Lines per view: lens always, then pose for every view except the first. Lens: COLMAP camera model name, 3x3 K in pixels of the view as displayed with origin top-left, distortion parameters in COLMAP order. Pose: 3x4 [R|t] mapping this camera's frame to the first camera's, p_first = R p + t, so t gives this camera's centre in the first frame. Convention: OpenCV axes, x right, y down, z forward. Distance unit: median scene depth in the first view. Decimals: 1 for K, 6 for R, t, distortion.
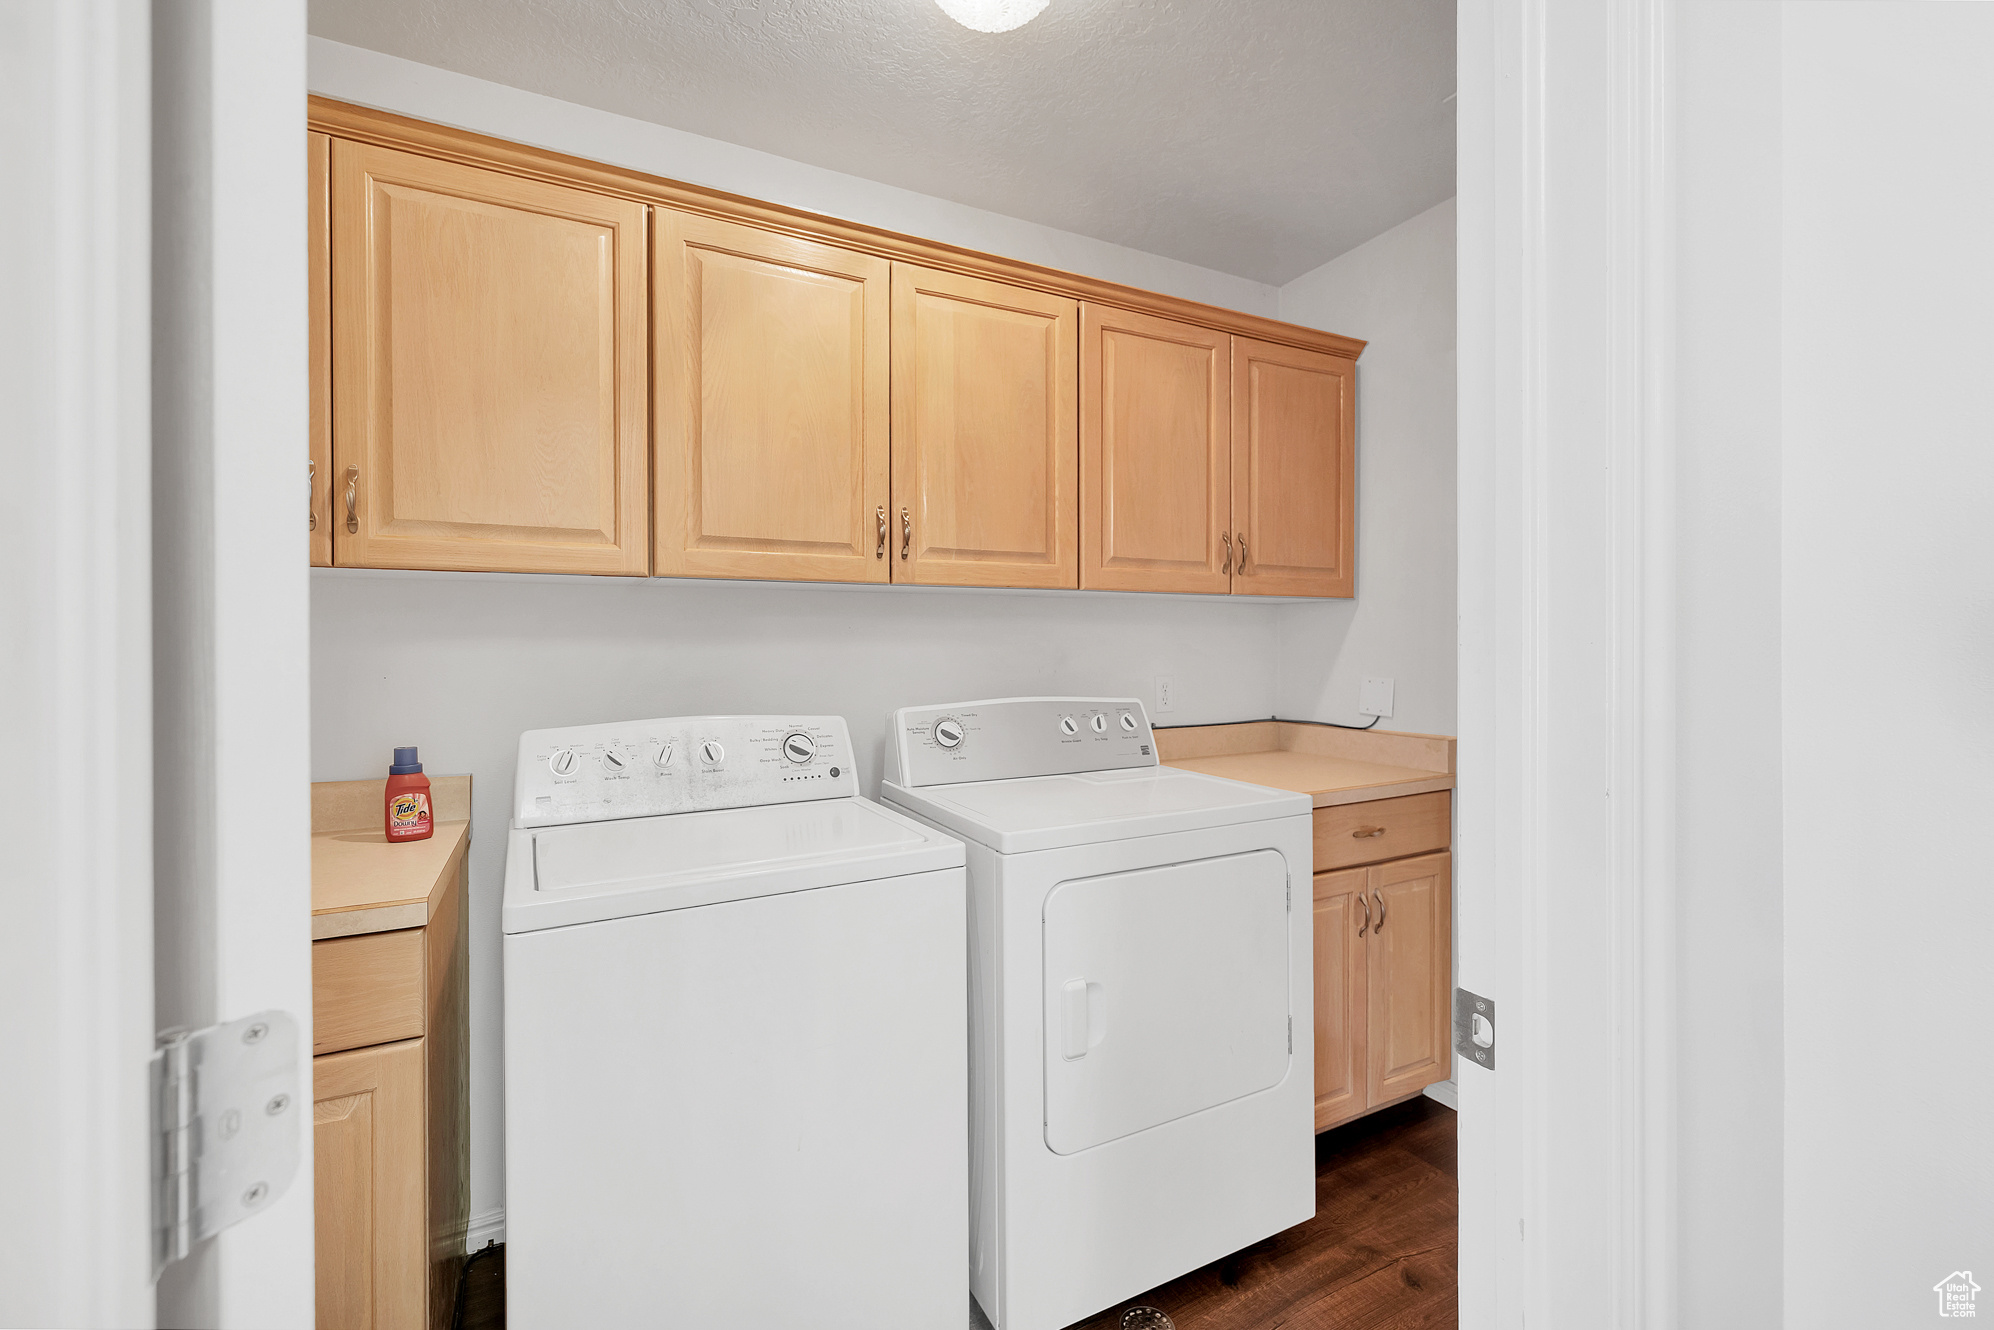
lens RADIAL K [[876.8, 0, 998.2], [0, 876.8, 664.8], [0, 0, 1]] dist [0.001807, -0.000487]
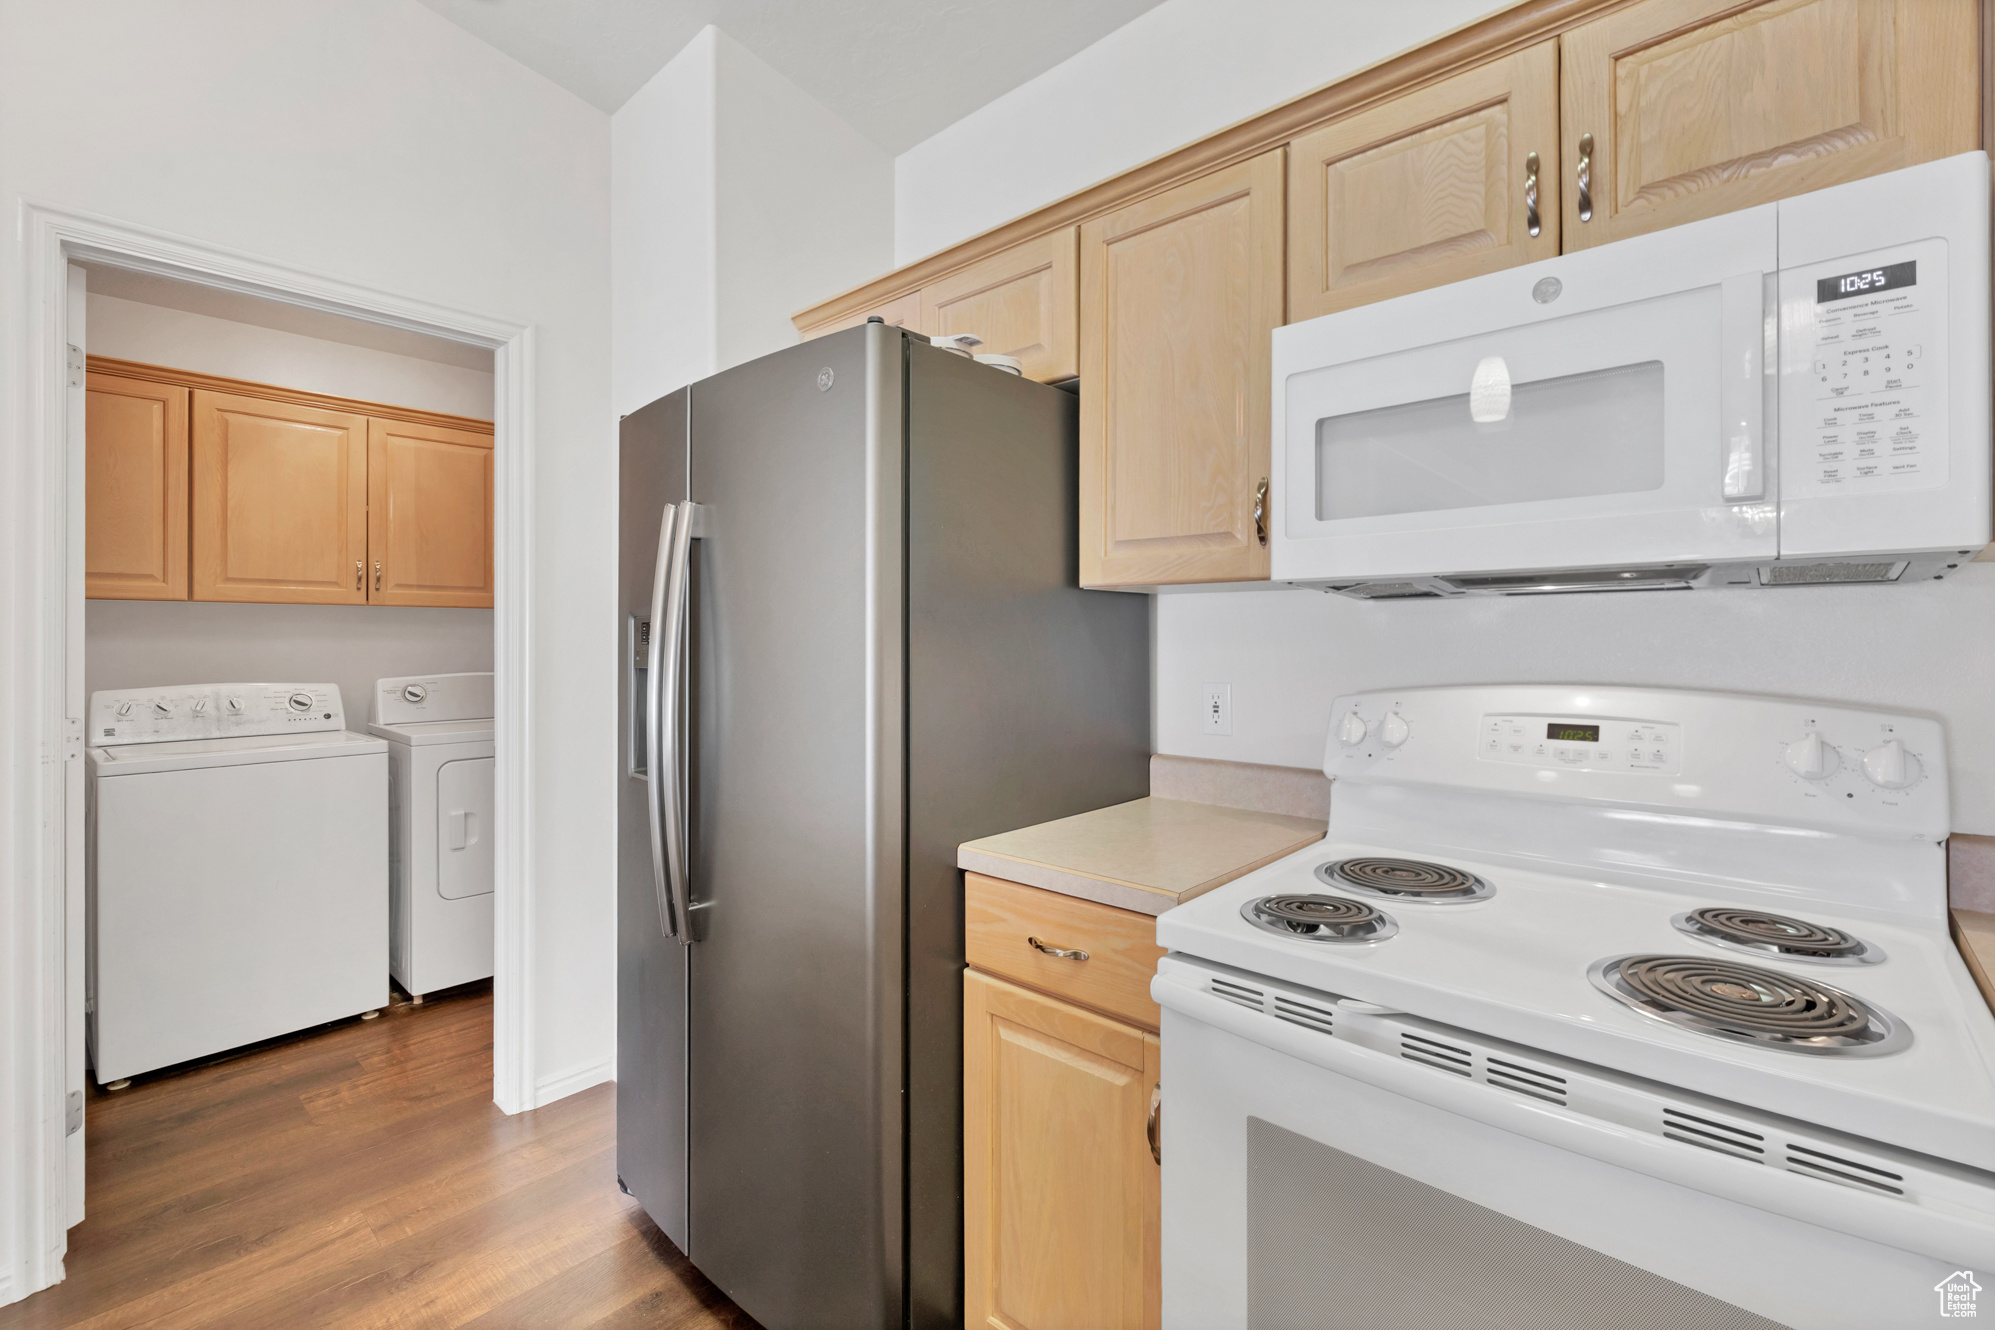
lens RADIAL K [[877.2, 0, 996.5], [0, 877.2, 650.2], [0, 0, 1]] dist [0.001807, -0.000487]
pose [[0.933884, 0.002998, 0.357564, 0.438711], [-0.000932, 0.999982, -0.005950, 0.005026], [-0.357576, 0.005223, 0.933870, -1.105125]]
